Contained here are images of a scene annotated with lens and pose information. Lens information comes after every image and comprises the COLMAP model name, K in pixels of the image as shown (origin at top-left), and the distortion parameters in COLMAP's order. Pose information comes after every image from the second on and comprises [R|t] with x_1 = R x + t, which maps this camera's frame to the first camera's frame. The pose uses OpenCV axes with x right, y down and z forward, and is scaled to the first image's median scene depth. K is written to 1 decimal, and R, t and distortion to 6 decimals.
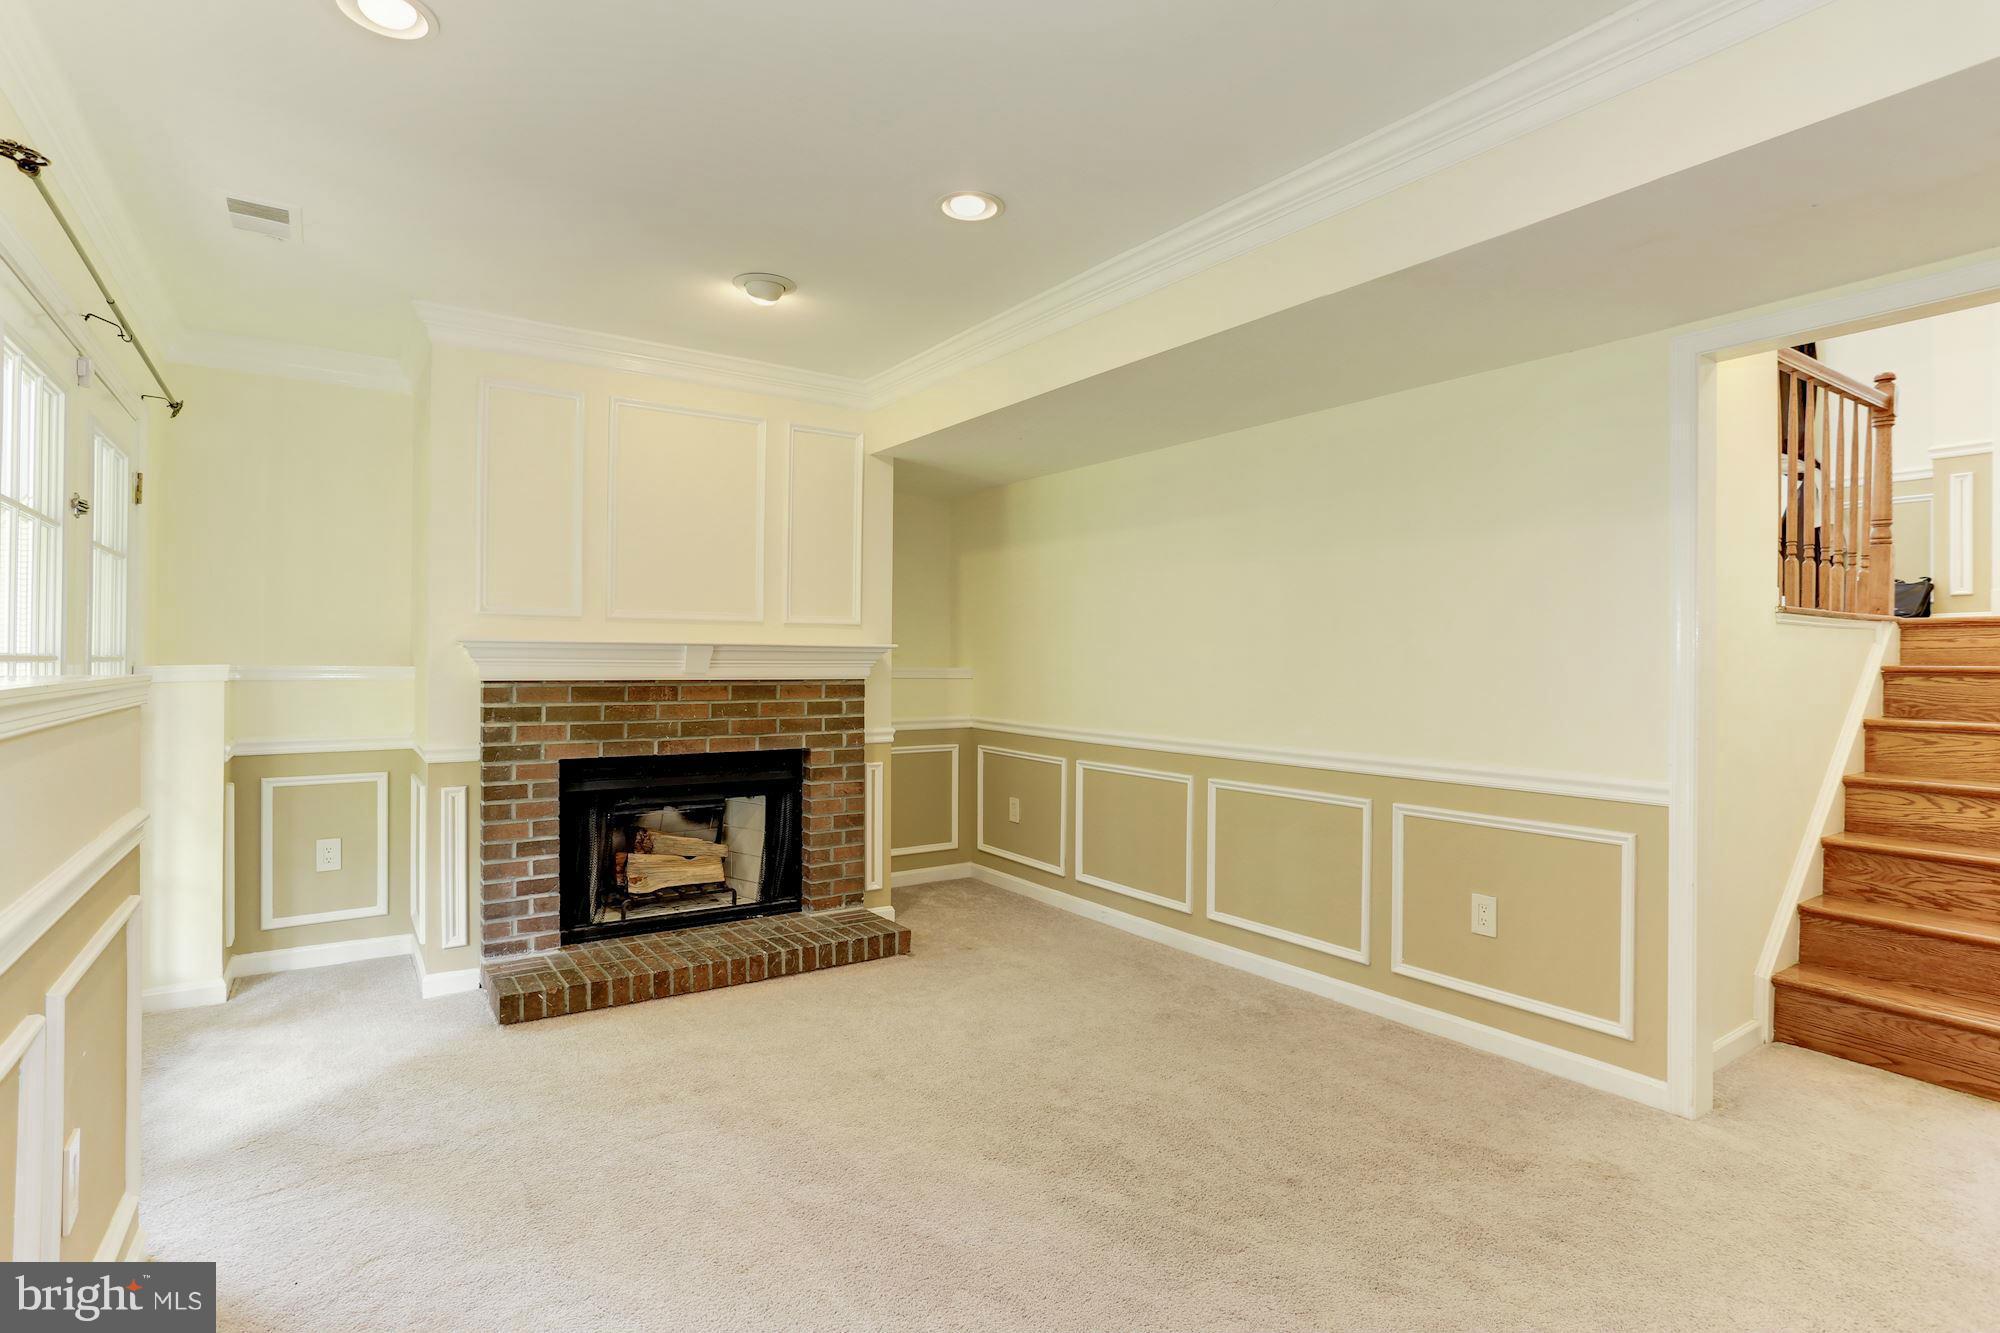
lens RADIAL K [[981.0, 0, 1005.6], [0, 981.0, 658.9], [0, 0, 1]] dist [-0.066000, 0.041790]
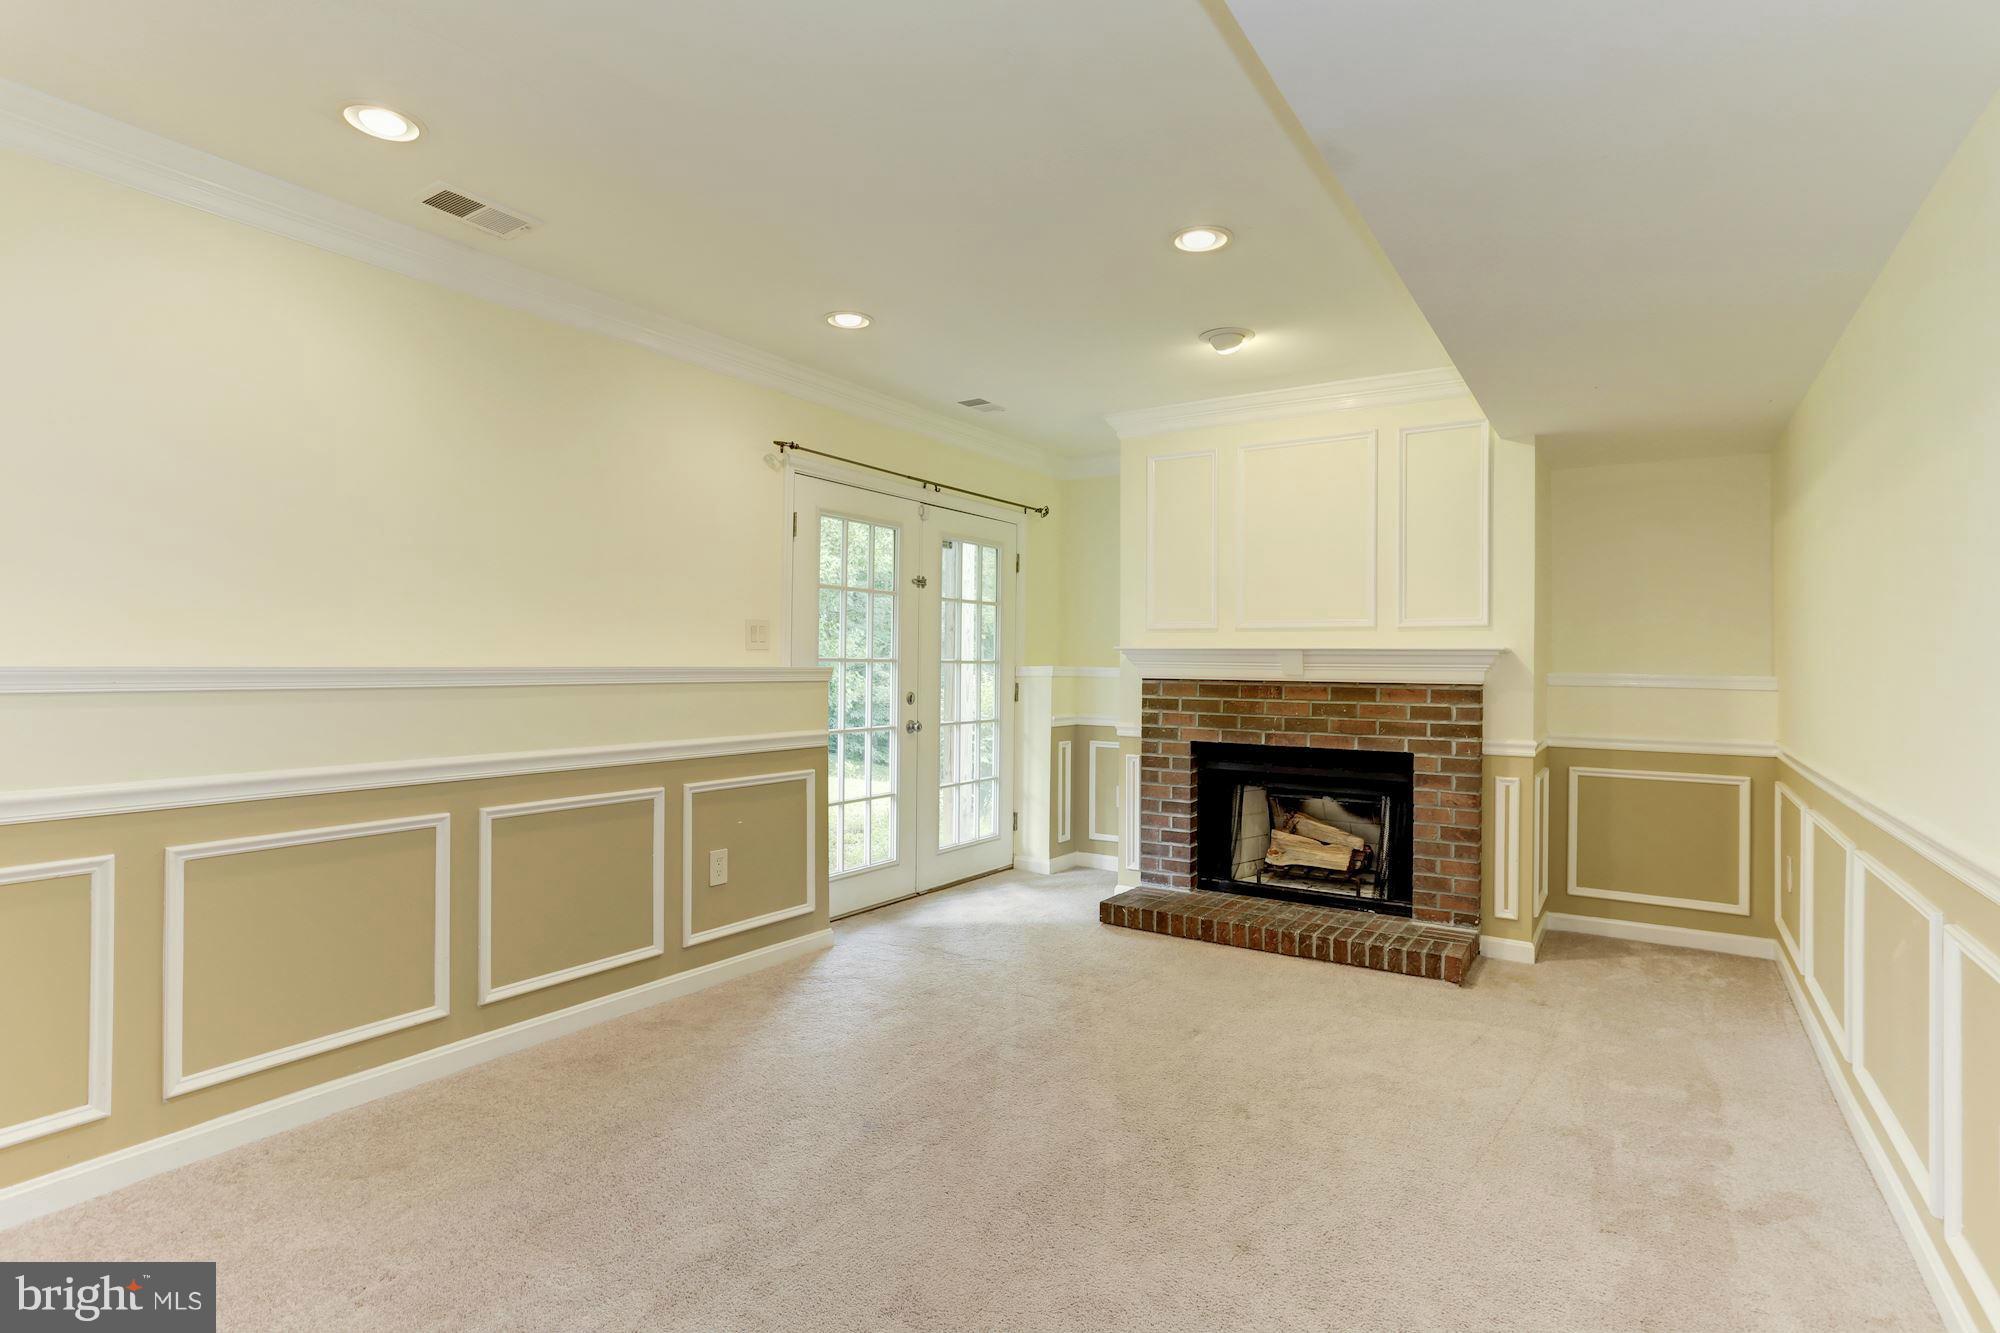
lens RADIAL K [[981.0, 0, 1005.6], [0, 981.0, 658.9], [0, 0, 1]] dist [-0.066000, 0.041790]
pose [[0.369788, -0.006510, -0.929093, 0.605716], [-0.004718, 0.999949, -0.008885, 0.007577], [0.929104, 0.007669, 0.369739, 0.275653]]
